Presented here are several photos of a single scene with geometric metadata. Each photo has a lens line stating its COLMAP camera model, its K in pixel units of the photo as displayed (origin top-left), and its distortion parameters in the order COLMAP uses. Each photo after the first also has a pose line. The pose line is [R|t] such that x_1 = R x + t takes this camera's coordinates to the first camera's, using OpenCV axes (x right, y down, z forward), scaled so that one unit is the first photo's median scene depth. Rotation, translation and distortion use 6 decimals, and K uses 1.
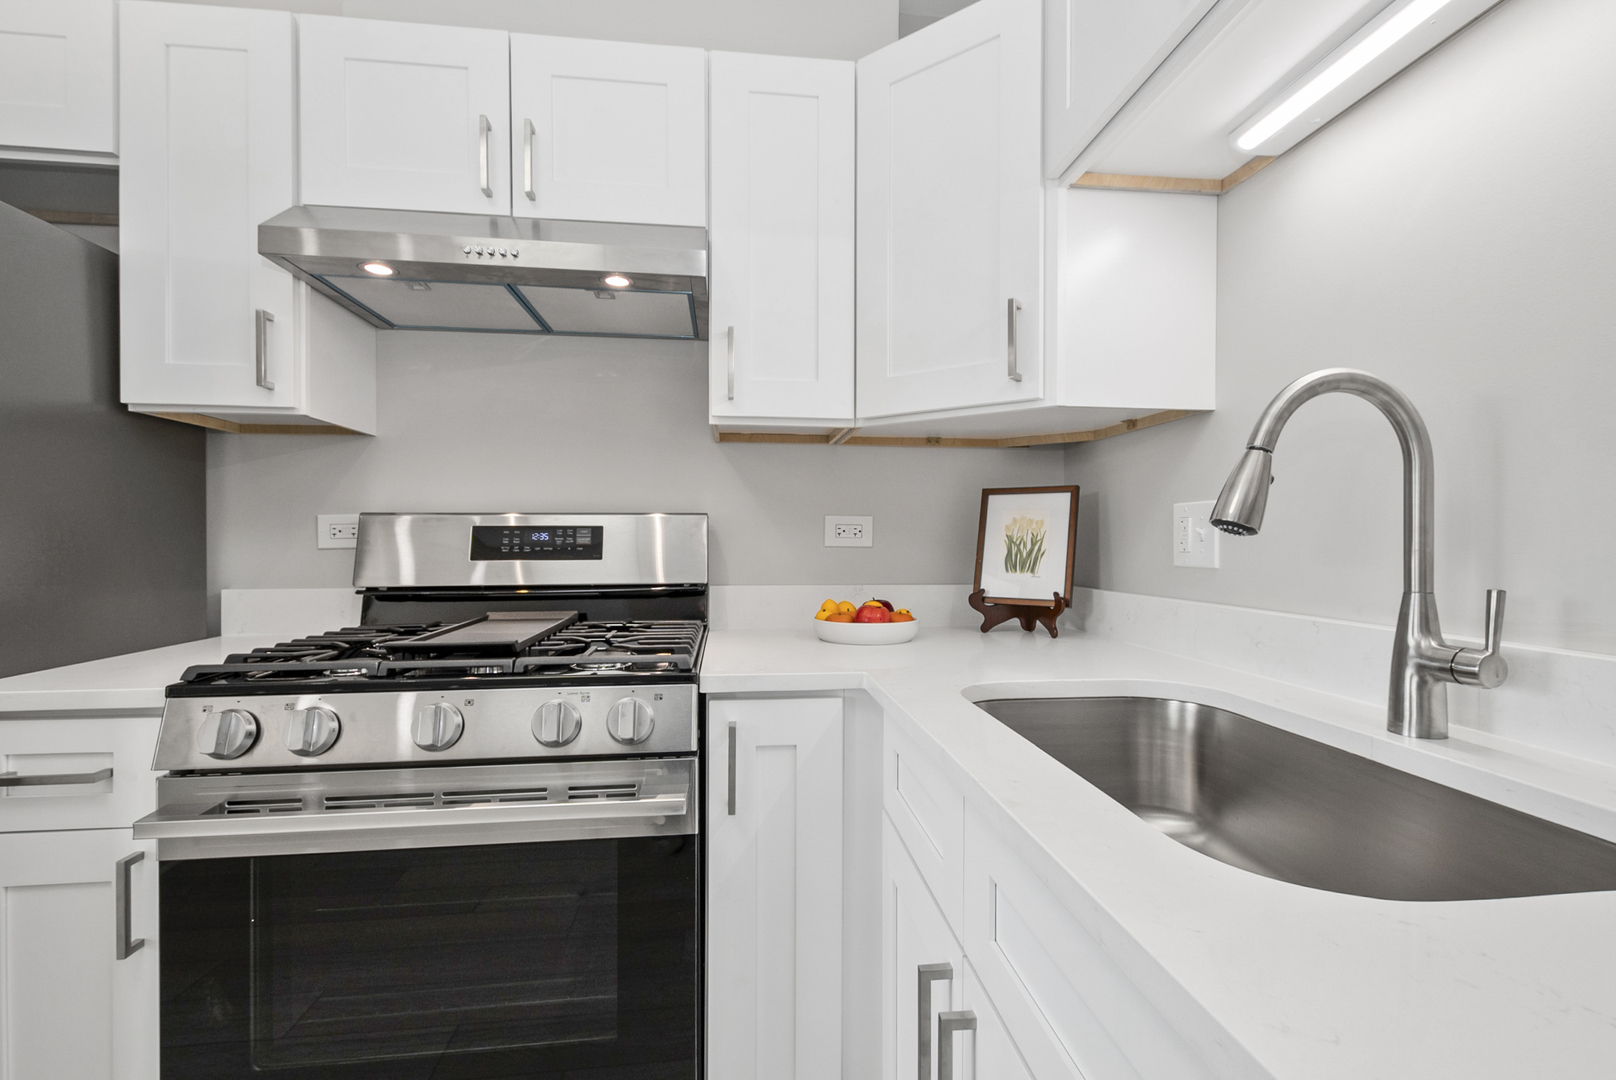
lens RADIAL K [[732.0, 0, 828.8], [0, 732.0, 538.5], [0, 0, 1]] dist [0.013775, -0.004224]
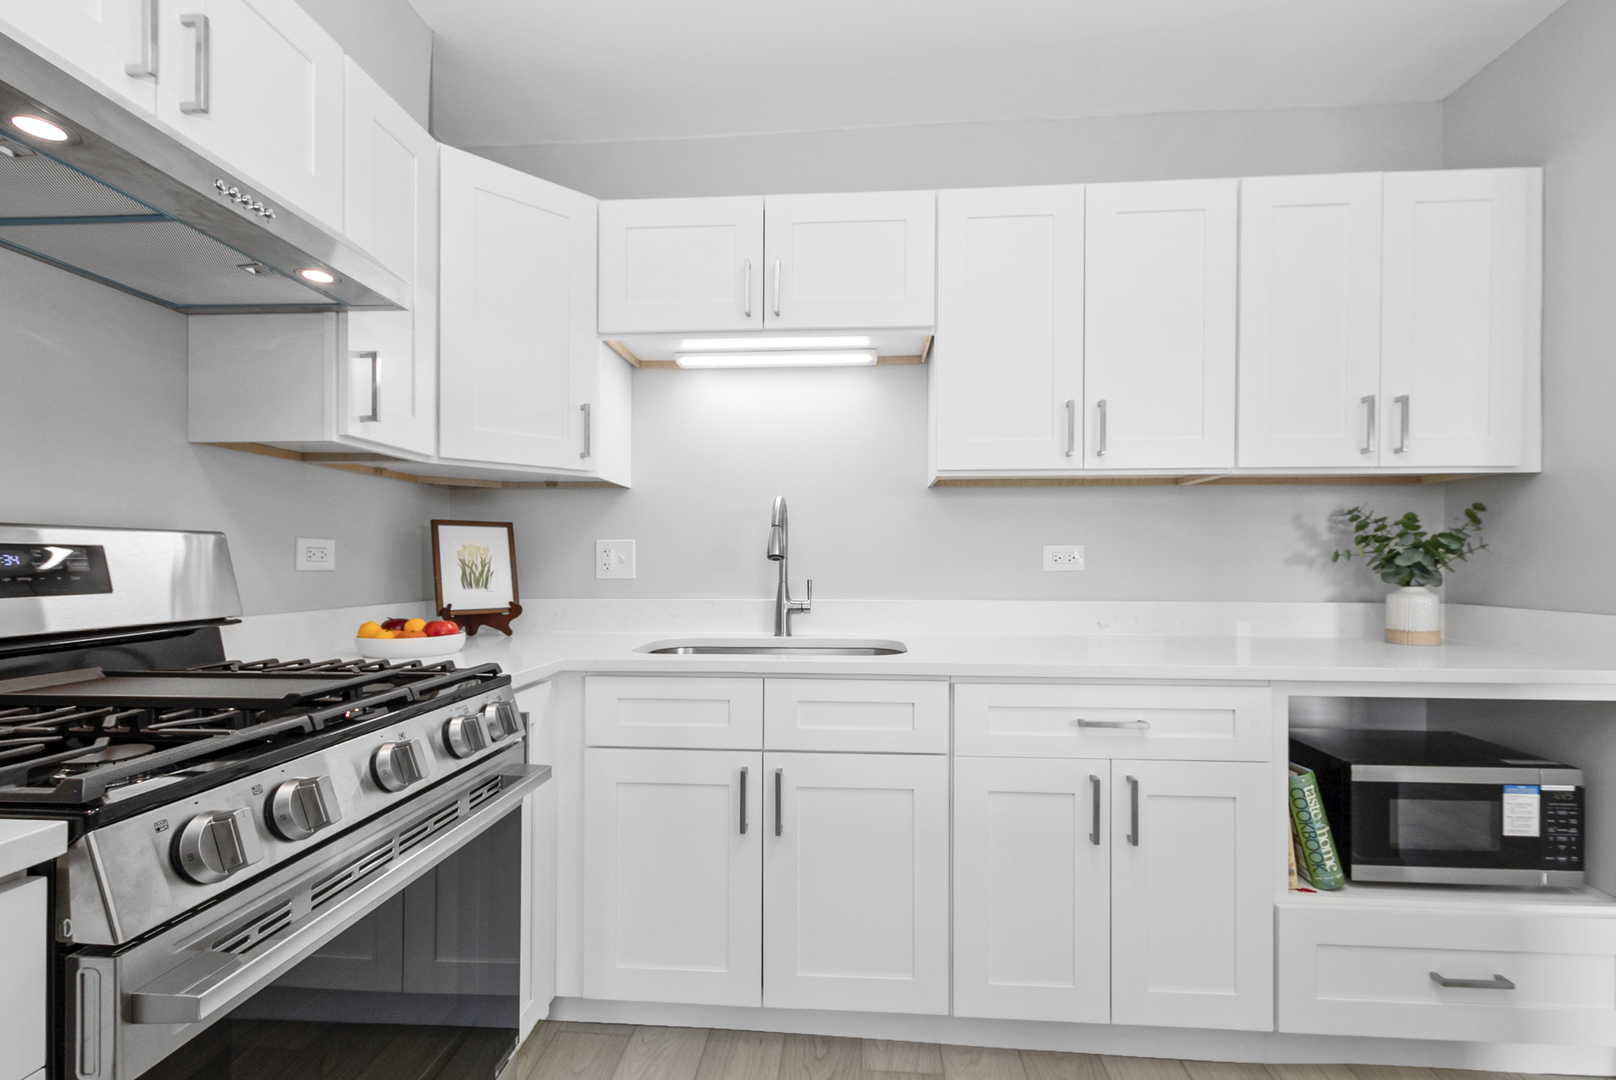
lens RADIAL K [[732.0, 0, 817.9], [0, 732.0, 557.0], [0, 0, 1]] dist [0.013775, -0.004224]
pose [[0.183402, 0.004427, 0.983028, -1.003482], [-0.002064, 0.999989, -0.004119, -0.004793], [-0.983036, -0.001274, 0.183410, 0.222093]]
